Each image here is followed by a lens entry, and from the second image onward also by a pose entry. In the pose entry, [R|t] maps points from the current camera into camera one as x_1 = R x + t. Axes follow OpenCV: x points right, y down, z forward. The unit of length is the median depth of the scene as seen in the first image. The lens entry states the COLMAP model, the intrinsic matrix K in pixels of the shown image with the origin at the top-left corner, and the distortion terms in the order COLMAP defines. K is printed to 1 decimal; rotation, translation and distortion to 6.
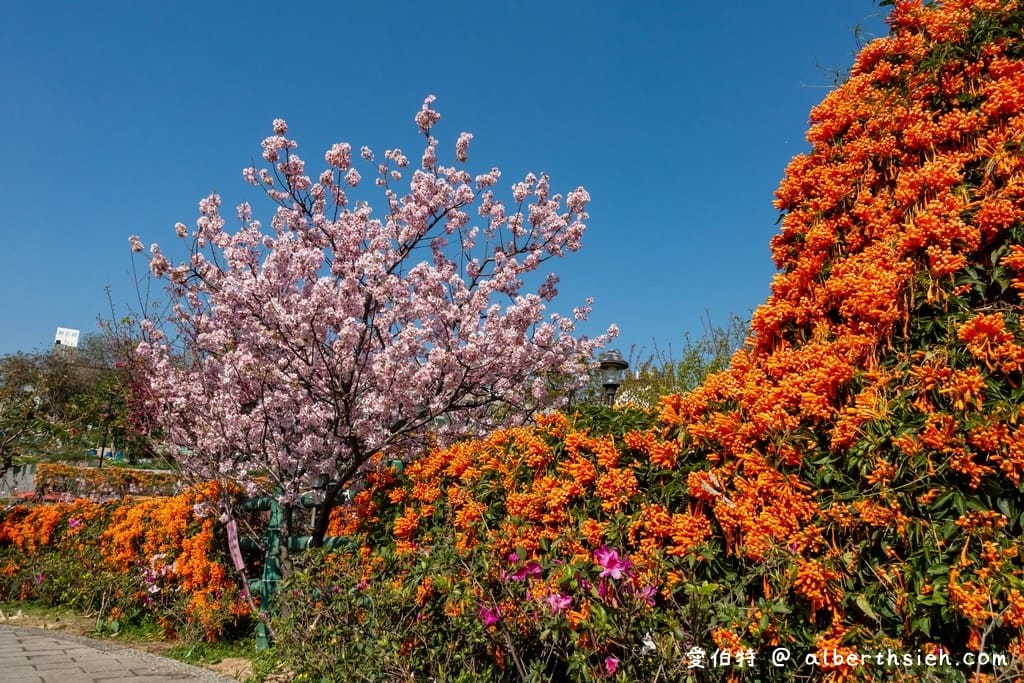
lens RADIAL K [[706.0, 0, 512.0], [0, 706.0, 341.5], [0, 0, 1]] dist [0.005792, 0.003300]
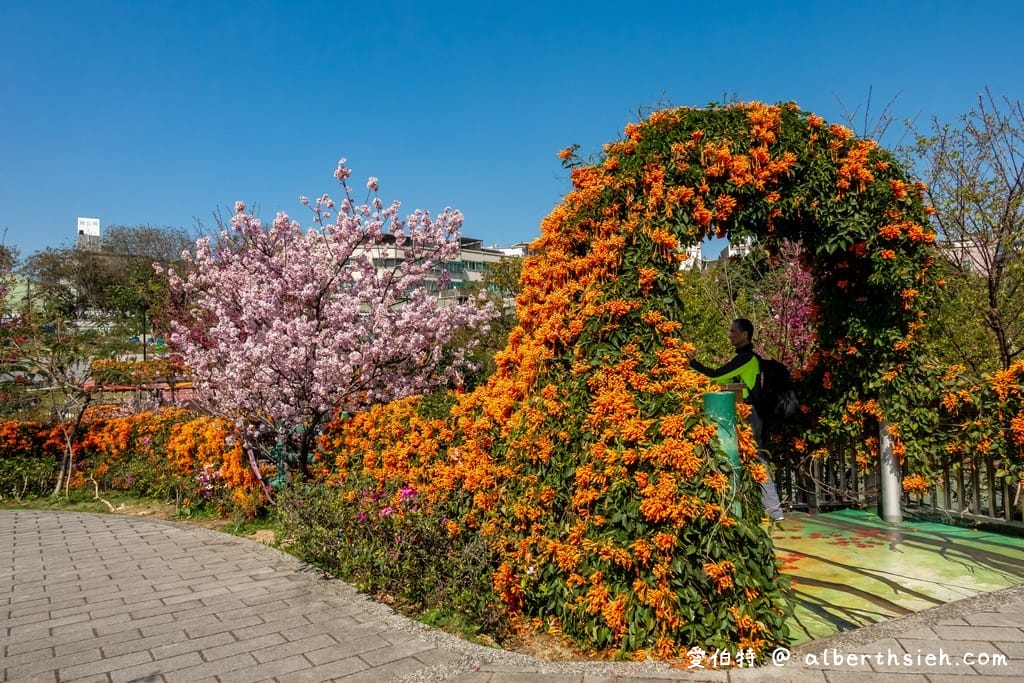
lens RADIAL K [[706.0, 0, 512.0], [0, 706.0, 341.5], [0, 0, 1]] dist [0.005792, 0.003300]
pose [[0.996919, -0.067516, -0.039927, 0.199080], [0.074335, 0.975691, 0.206158, -0.197955], [0.025038, -0.208491, 0.977704, -0.356706]]
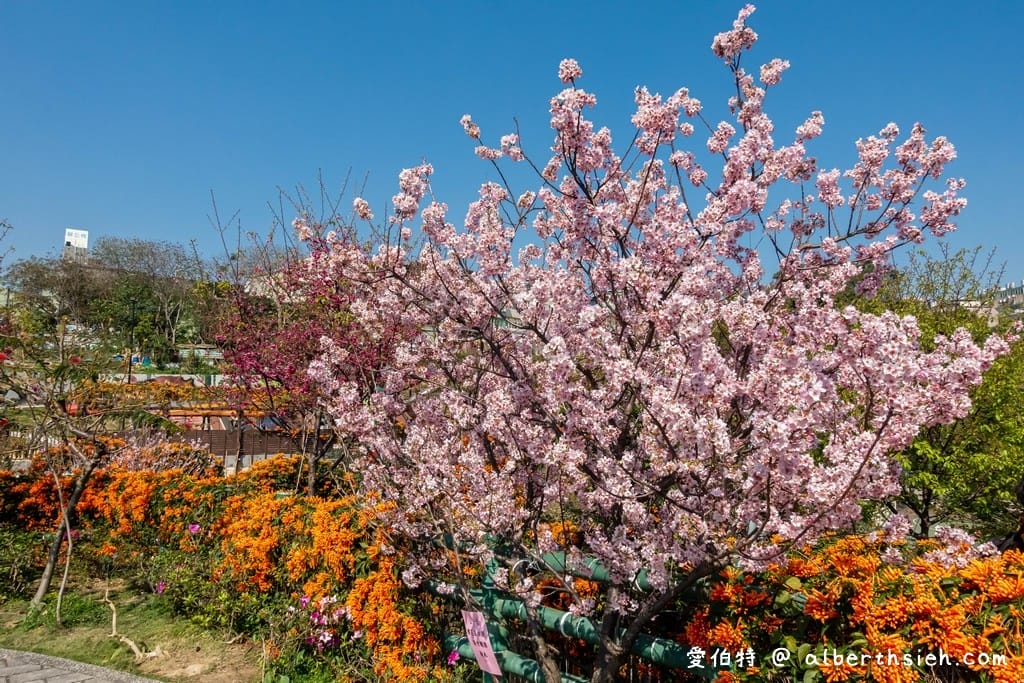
lens RADIAL K [[706.0, 0, 512.0], [0, 706.0, 341.5], [0, 0, 1]] dist [0.005792, 0.003300]
pose [[0.999745, -0.018429, -0.013085, -0.257781], [0.020240, 0.987641, 0.155420, -0.111332], [0.010059, -0.155645, 0.987762, 0.225718]]
